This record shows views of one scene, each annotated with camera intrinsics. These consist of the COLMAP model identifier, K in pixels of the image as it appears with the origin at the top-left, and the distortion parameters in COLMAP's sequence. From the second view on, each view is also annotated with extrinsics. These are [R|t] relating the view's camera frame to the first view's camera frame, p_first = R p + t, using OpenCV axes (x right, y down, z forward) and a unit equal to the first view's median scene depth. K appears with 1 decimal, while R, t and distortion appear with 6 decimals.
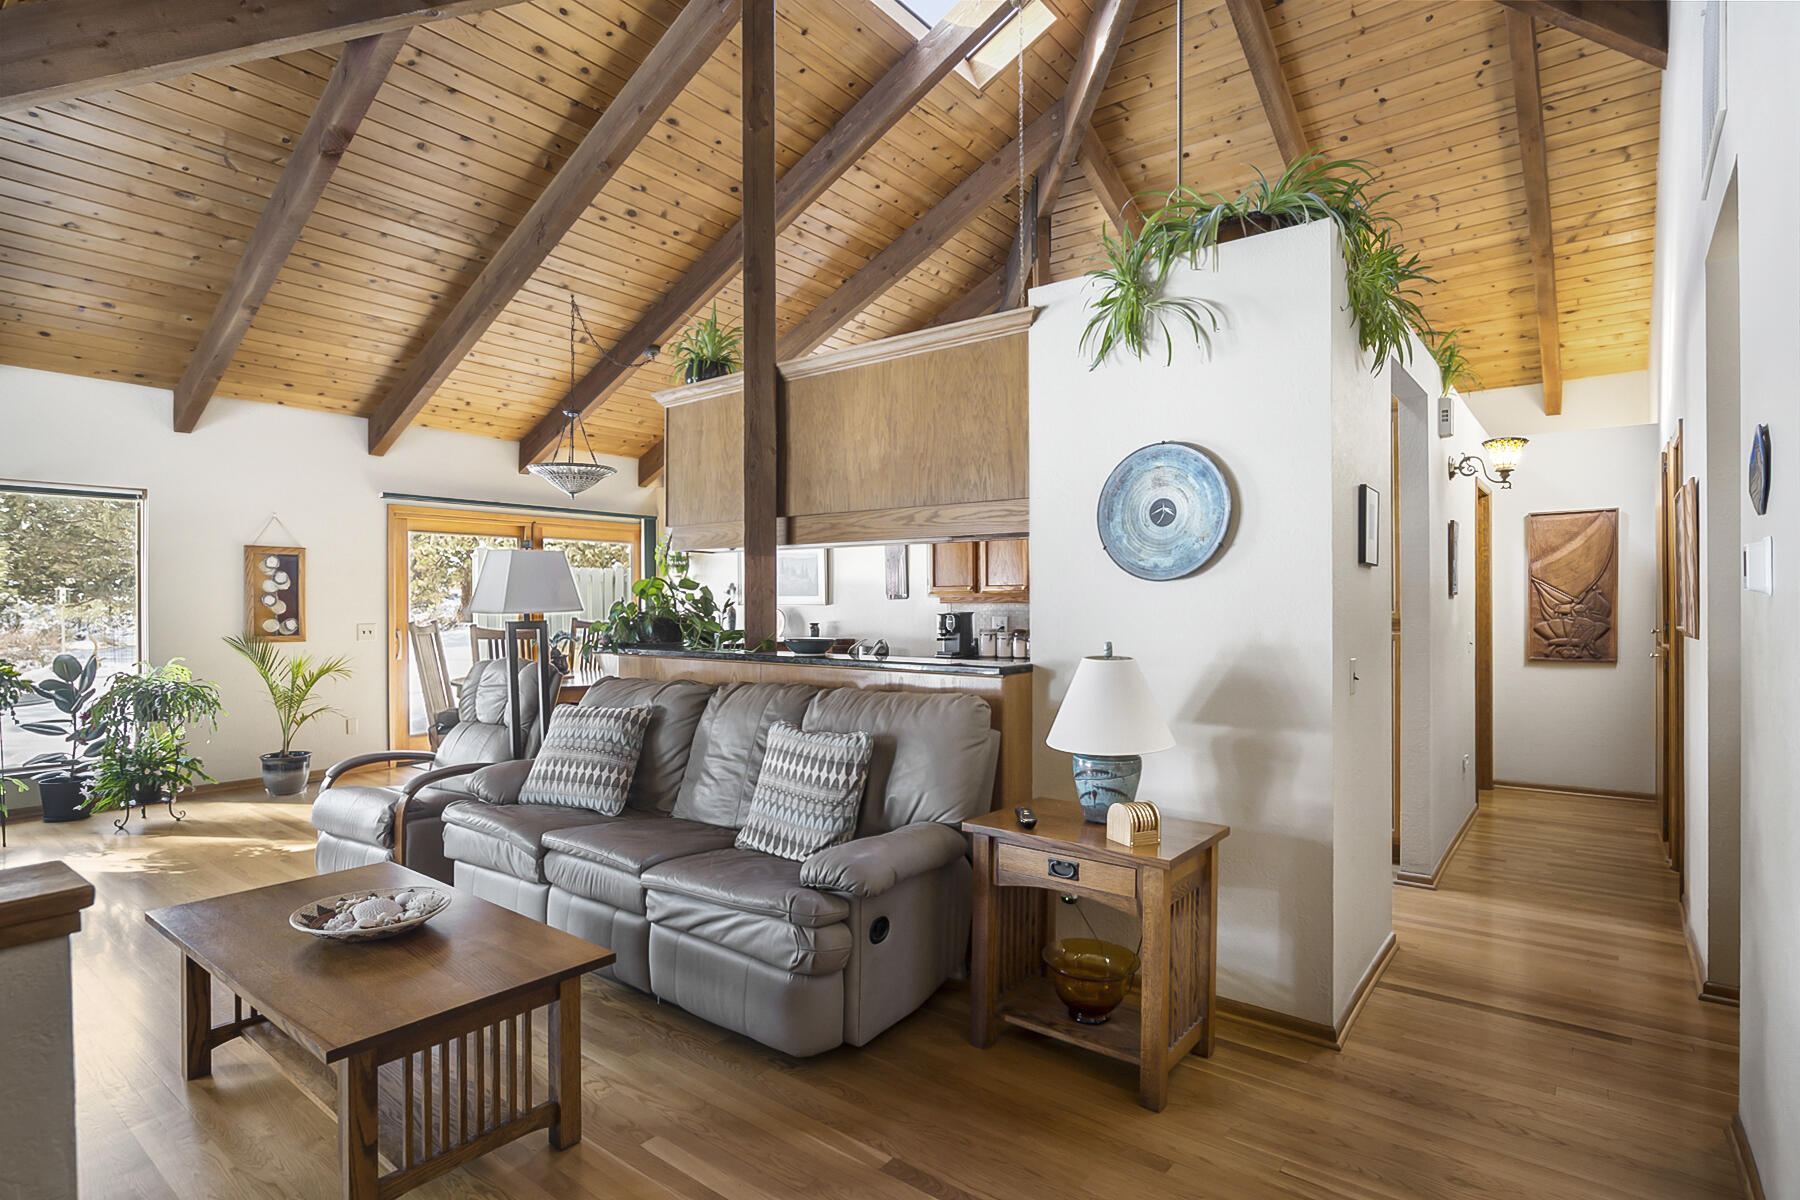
lens RADIAL K [[914.0, 0, 906.5], [0, 914.0, 605.2], [0, 0, 1]] dist [-0.023028, 0.010669]
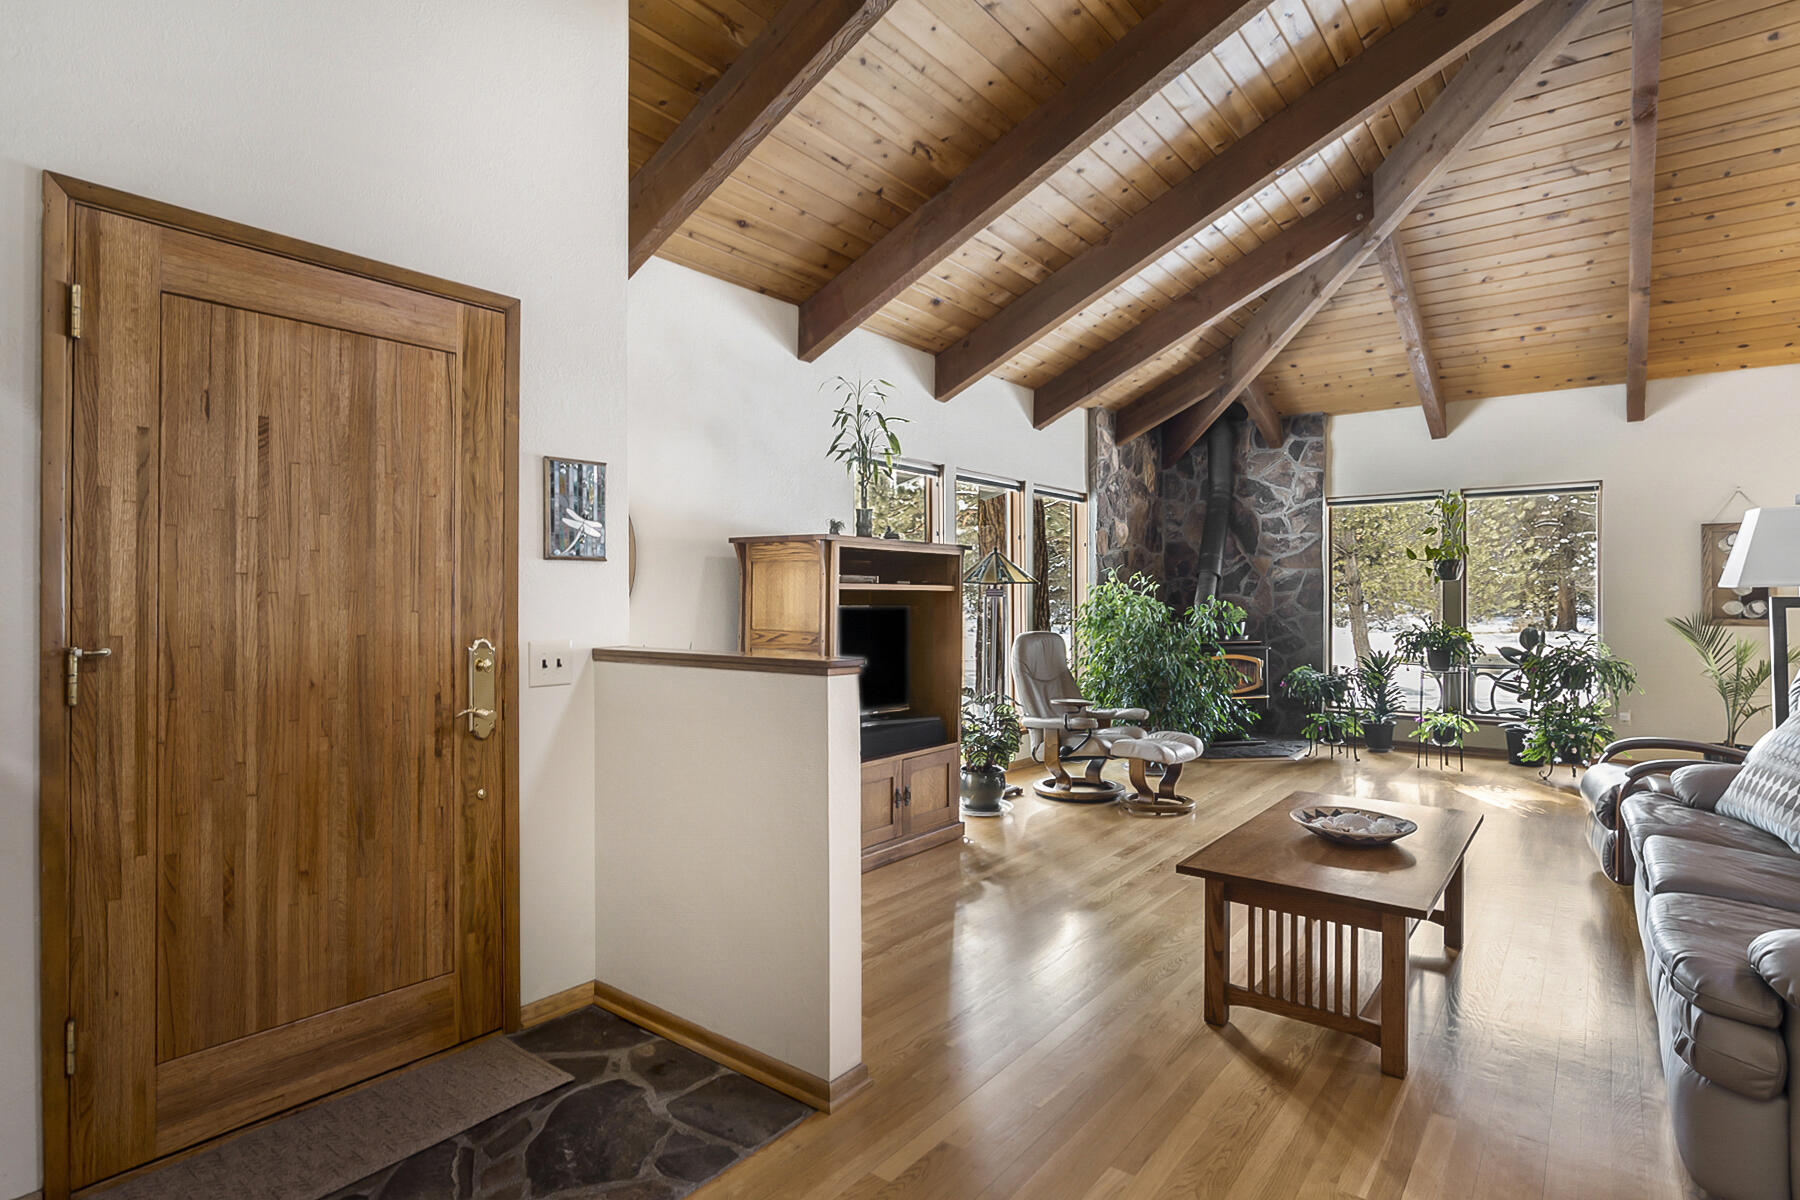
lens RADIAL K [[914.0, 0, 899.7], [0, 914.0, 592.5], [0, 0, 1]] dist [-0.023028, 0.010669]
pose [[0.004592, -0.005615, -0.999974, 0.247016], [-0.000268, 0.999984, -0.005616, 0.013327], [0.999989, 0.000294, 0.004590, 0.149201]]
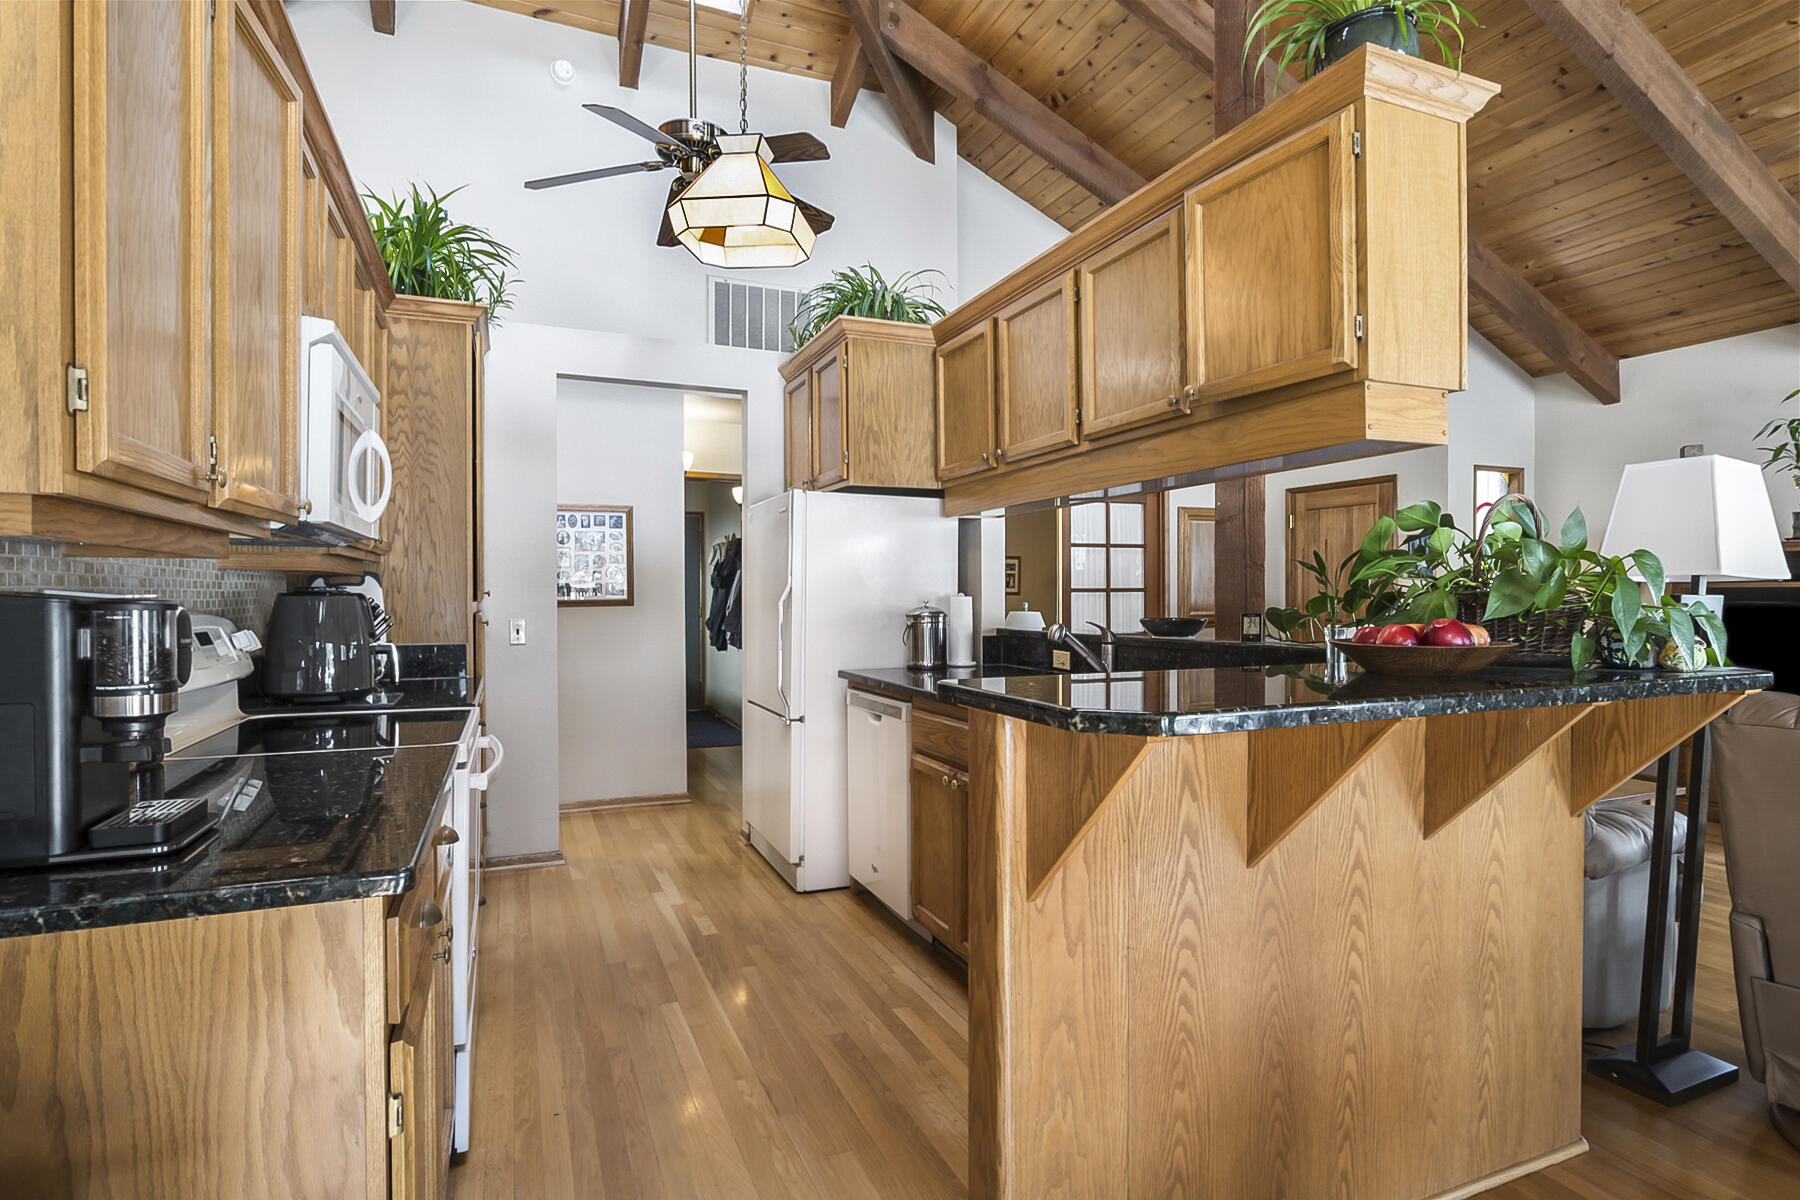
lens RADIAL K [[914.0, 0, 899.0], [0, 914.0, 602.9], [0, 0, 1]] dist [-0.023028, 0.010669]
pose [[-0.873915, -0.005647, 0.486047, -0.195657], [-0.001020, 0.999952, 0.009784, 0.013614], [-0.486078, 0.008054, -0.873878, 1.195508]]
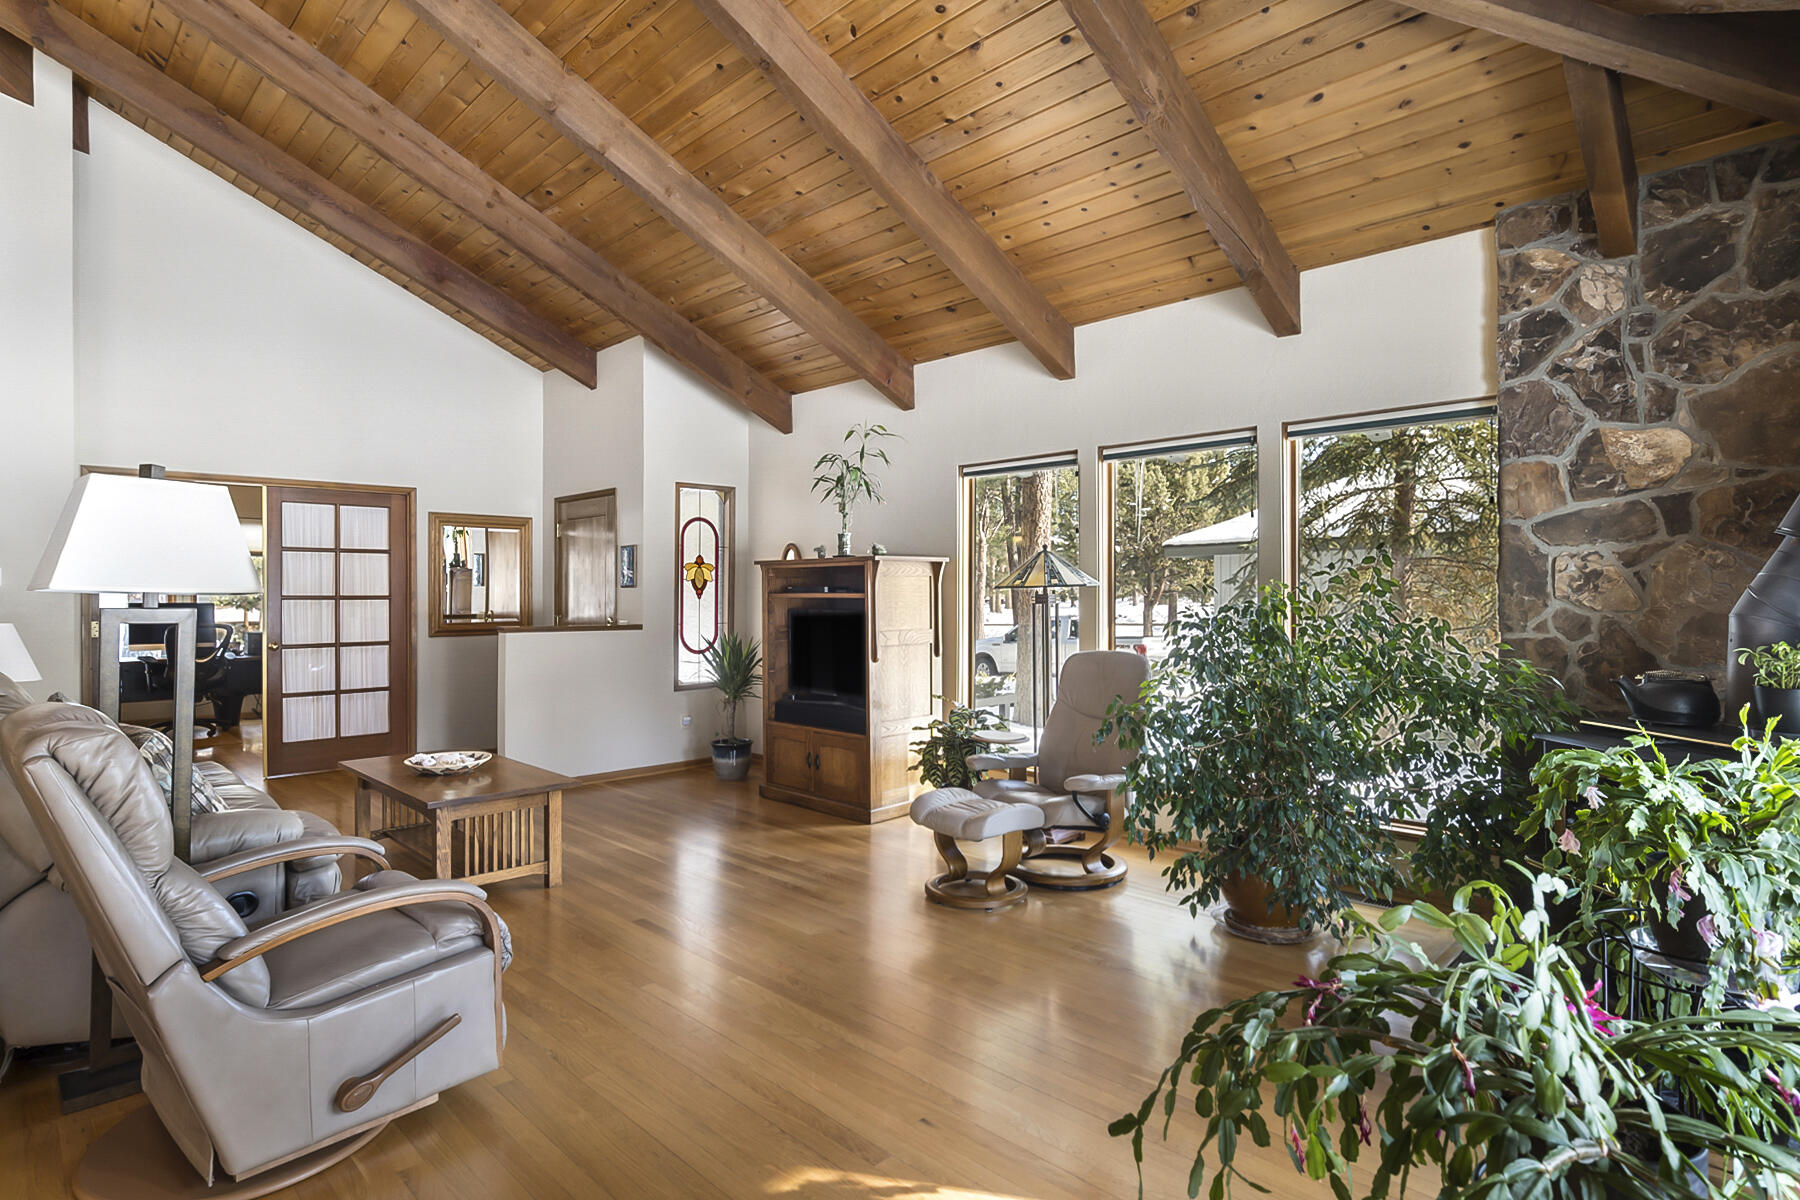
lens RADIAL K [[914.0, 0, 901.3], [0, 914.0, 590.3], [0, 0, 1]] dist [-0.023028, 0.010669]
pose [[-0.993951, 0.000338, 0.109825, -0.663155], [-0.000533, 0.999969, -0.007899, 0.007400], [-0.109825, -0.007910, -0.993920, 1.053842]]
